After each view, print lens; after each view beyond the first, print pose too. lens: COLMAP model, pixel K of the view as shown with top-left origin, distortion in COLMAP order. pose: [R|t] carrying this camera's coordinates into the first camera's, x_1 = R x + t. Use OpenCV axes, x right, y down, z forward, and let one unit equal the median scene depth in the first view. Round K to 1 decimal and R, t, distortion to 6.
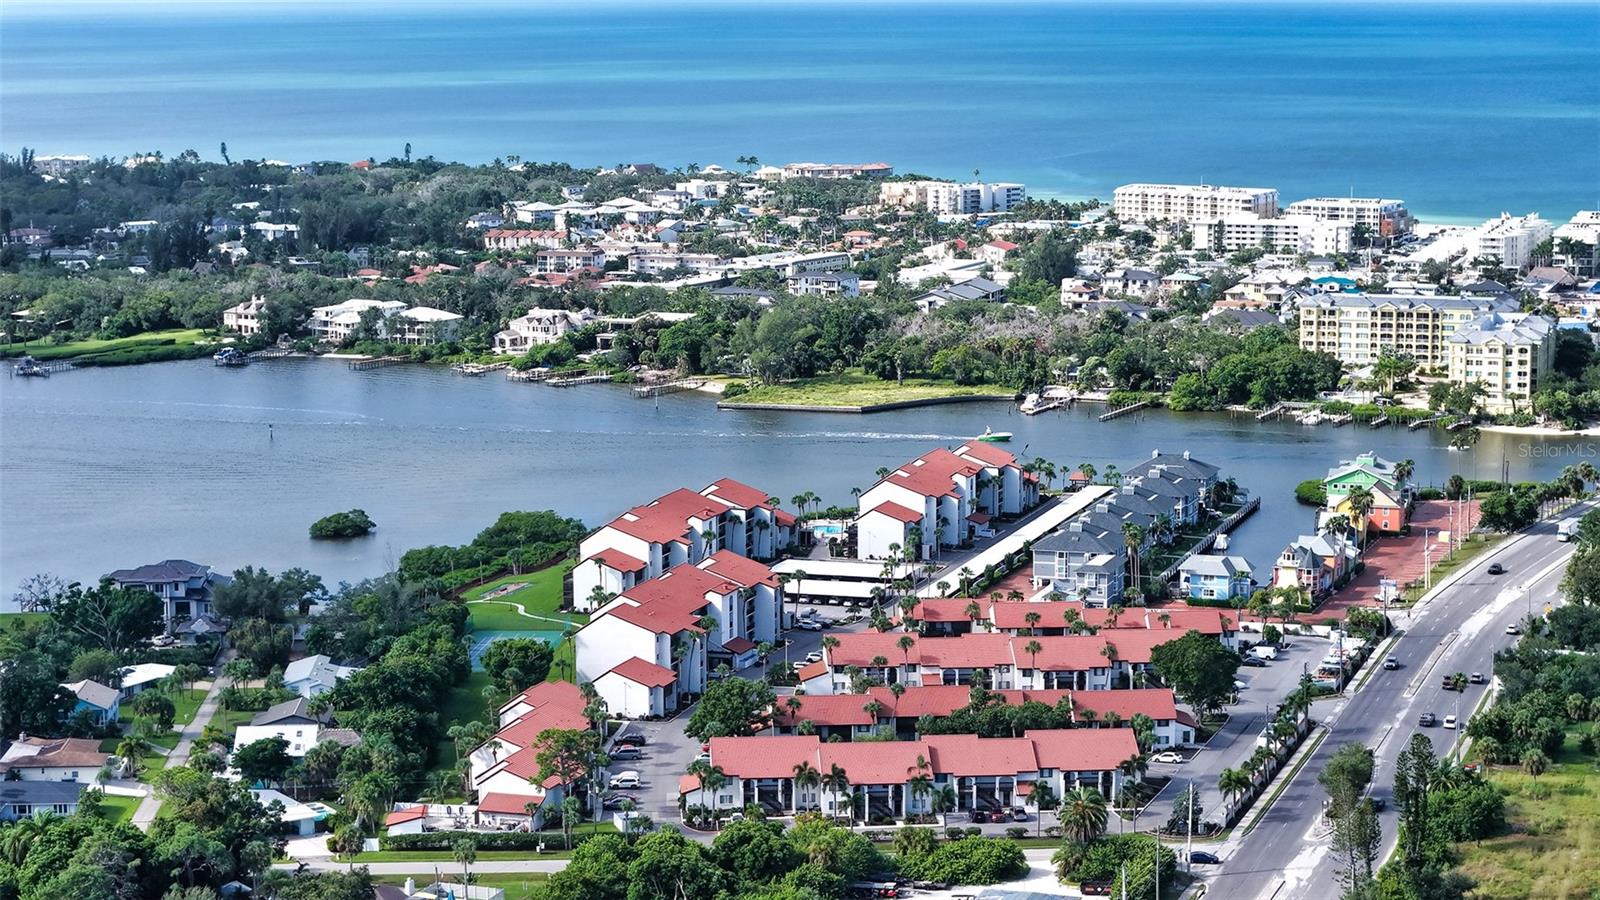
lens RADIAL K [[3294.5, 0, 800.0], [0, 3294.5, 450.0], [0, 0, 1]] dist [-0.232771, 0.893060]
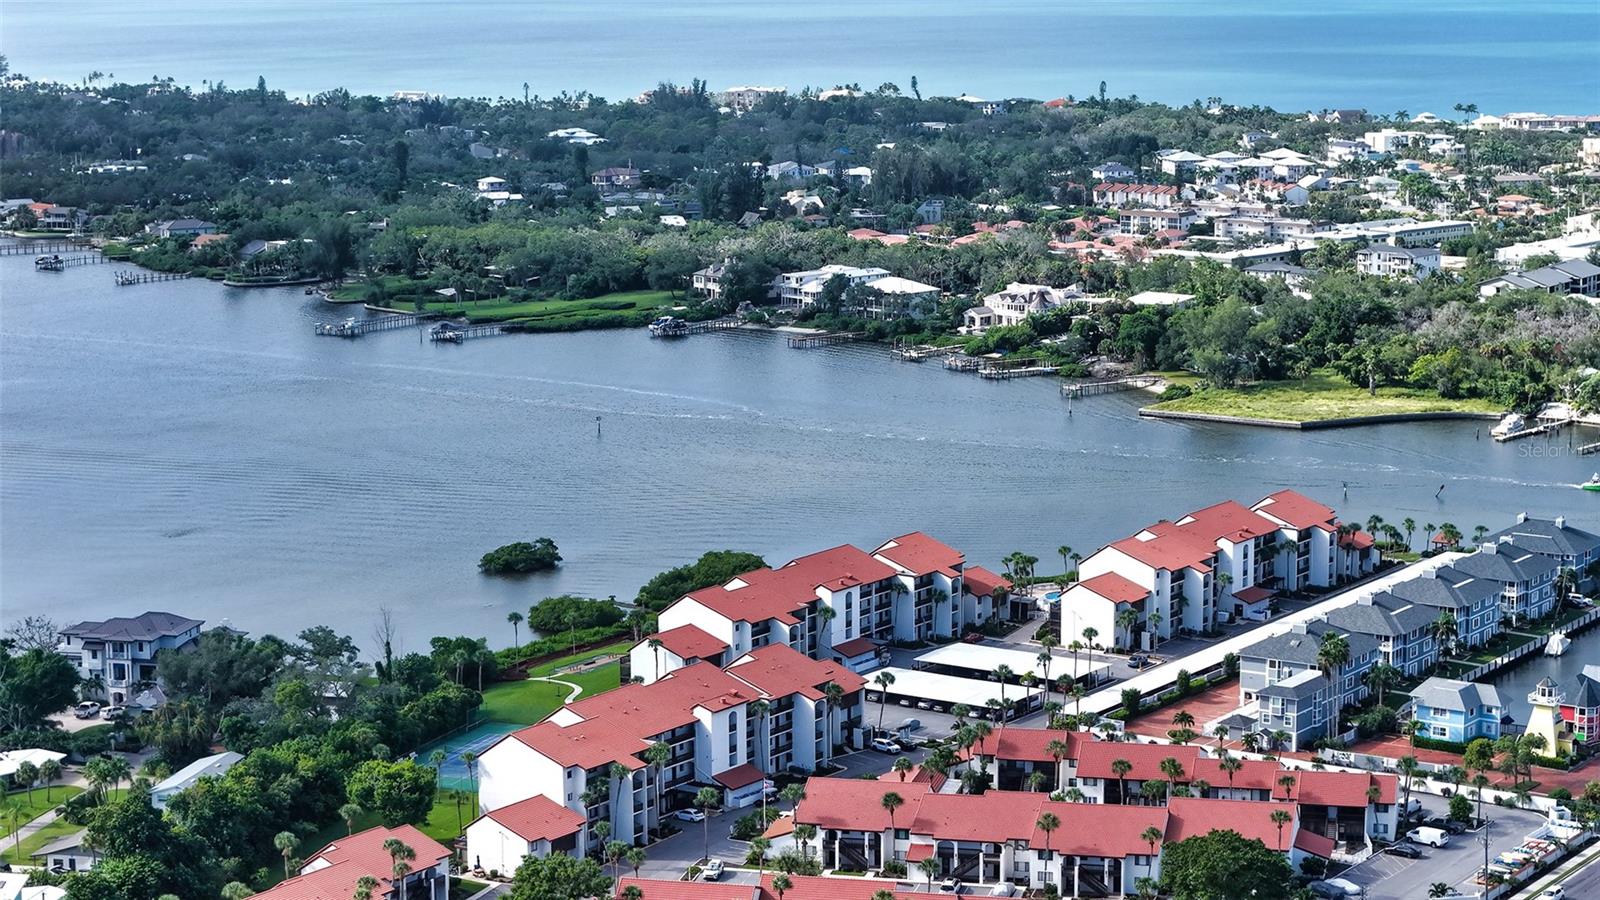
lens RADIAL K [[3294.5, 0, 800.0], [0, 3294.5, 450.0], [0, 0, 1]] dist [-0.232771, 0.893060]
pose [[0.959162, 0.044422, -0.279348, 0.119858], [-0.038100, 0.998881, 0.028023, -0.022687], [0.280281, -0.016236, 0.959781, 0.154832]]
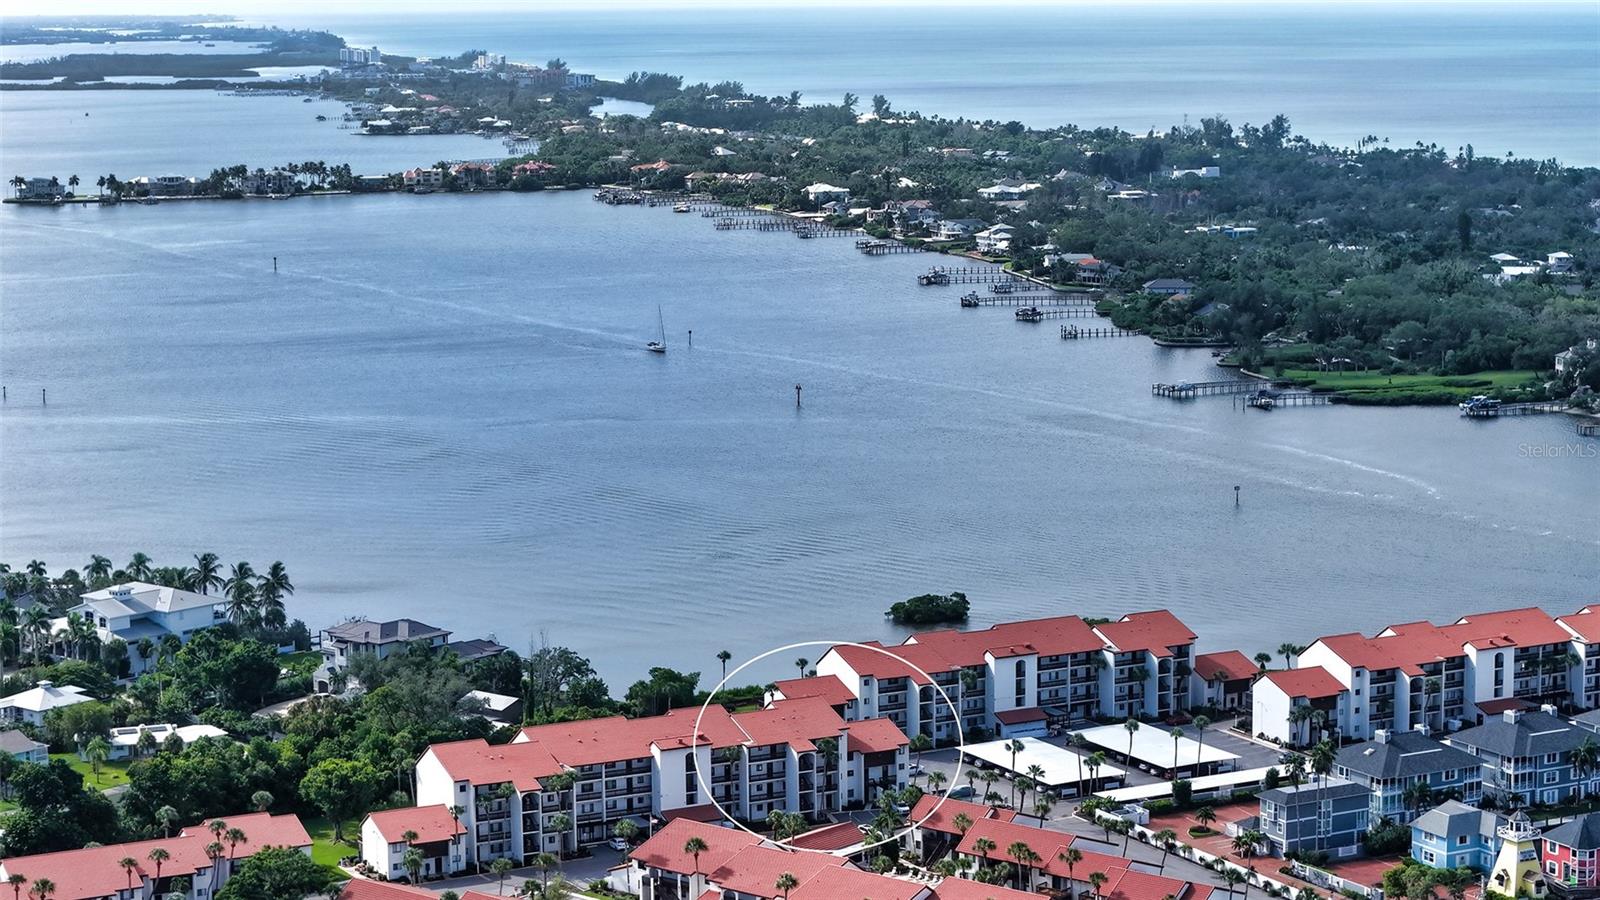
lens RADIAL K [[3294.5, 0, 800.0], [0, 3294.5, 450.0], [0, 0, 1]] dist [-0.232771, 0.893060]
pose [[0.721891, 0.094111, -0.685577, 0.314630], [-0.091935, 0.994970, 0.039778, -0.037027], [0.685873, 0.034313, 0.726912, 0.250205]]
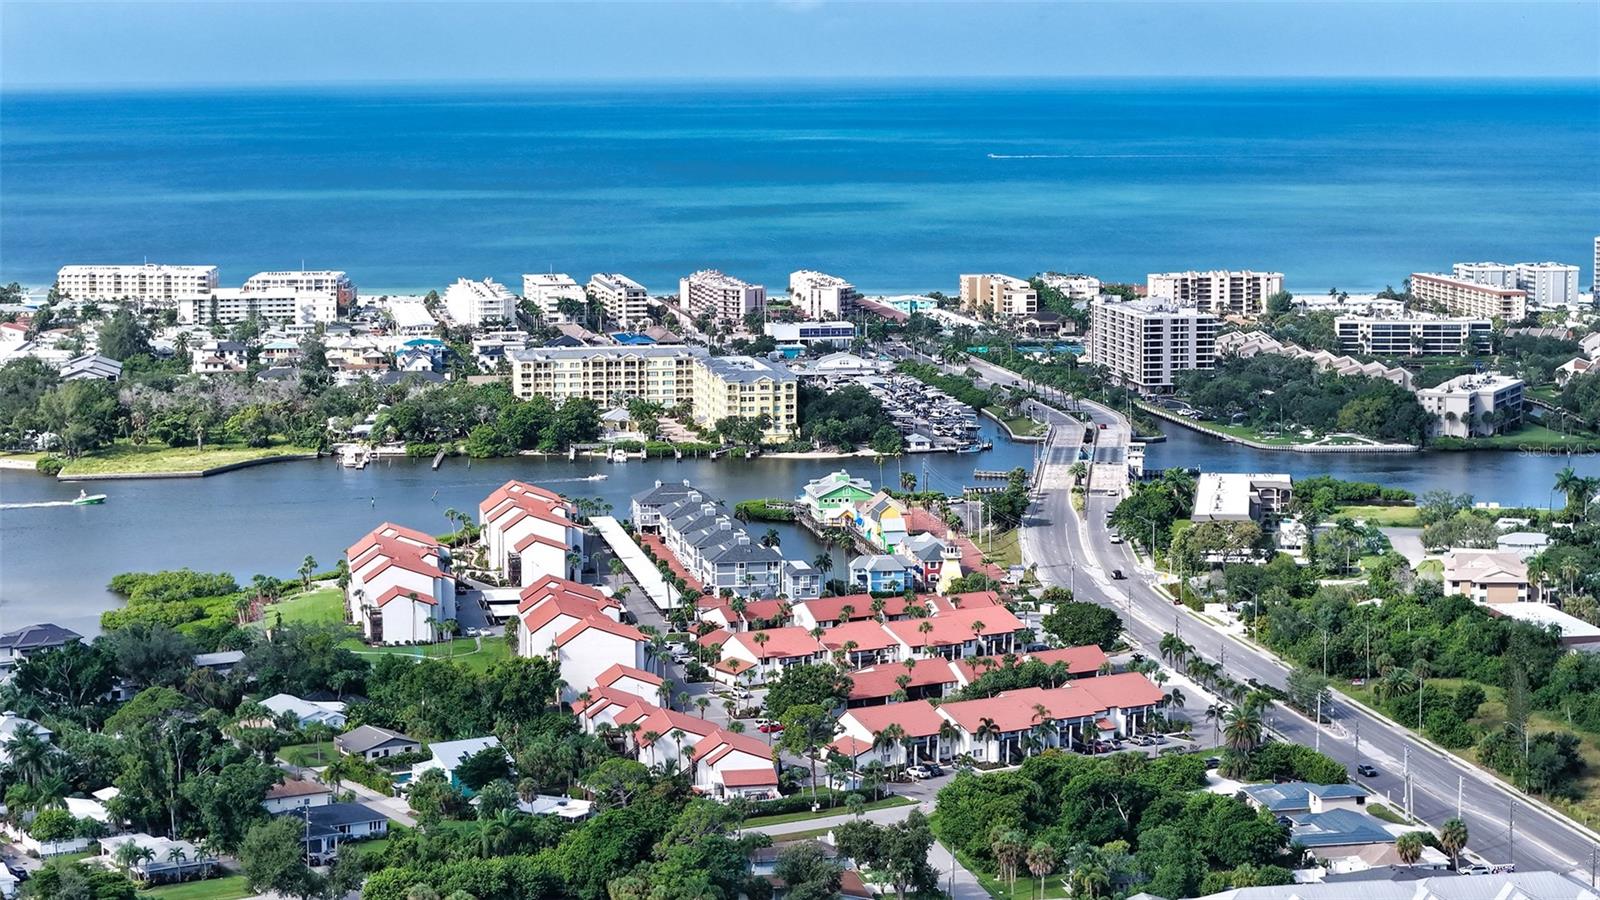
lens RADIAL K [[3294.5, 0, 800.0], [0, 3294.5, 450.0], [0, 0, 1]] dist [-0.232771, 0.893060]
pose [[0.880097, -0.052904, 0.471838, -0.283294], [0.065701, 0.997782, -0.010675, 0.003652], [-0.470227, 0.040396, 0.881621, -0.007873]]
